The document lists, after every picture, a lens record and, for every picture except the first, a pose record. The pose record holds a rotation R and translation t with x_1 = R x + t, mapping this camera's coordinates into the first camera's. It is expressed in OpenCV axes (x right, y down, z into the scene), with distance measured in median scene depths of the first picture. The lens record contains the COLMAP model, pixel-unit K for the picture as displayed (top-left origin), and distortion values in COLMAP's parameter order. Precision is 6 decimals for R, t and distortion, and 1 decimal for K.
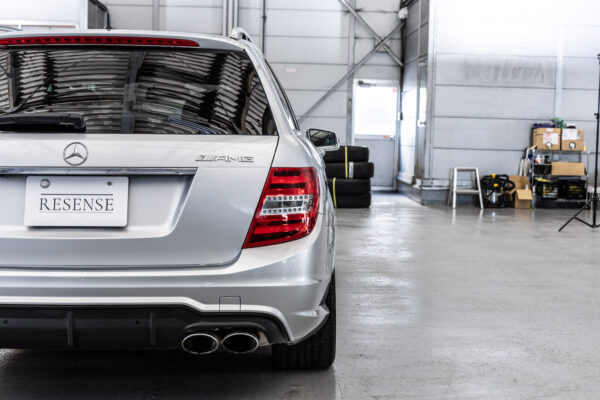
lens RADIAL K [[962.4, 0, 299.3], [0, 962.4, 199.9], [0, 0, 1]] dist [0.035873, 0.000000]
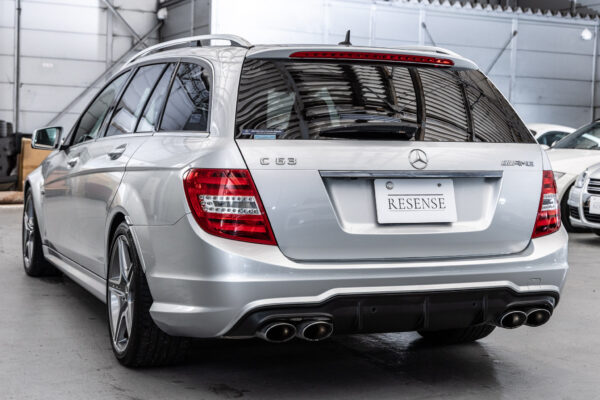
lens RADIAL K [[959.6, 0, 300.8], [0, 959.6, 201.8], [0, 0, 1]] dist [0.024968, 0.000000]
pose [[0.931019, -0.014376, 0.364689, -0.764619], [0.012129, 0.999891, 0.008450, -0.008543], [-0.364770, -0.003444, 0.931091, -0.003802]]
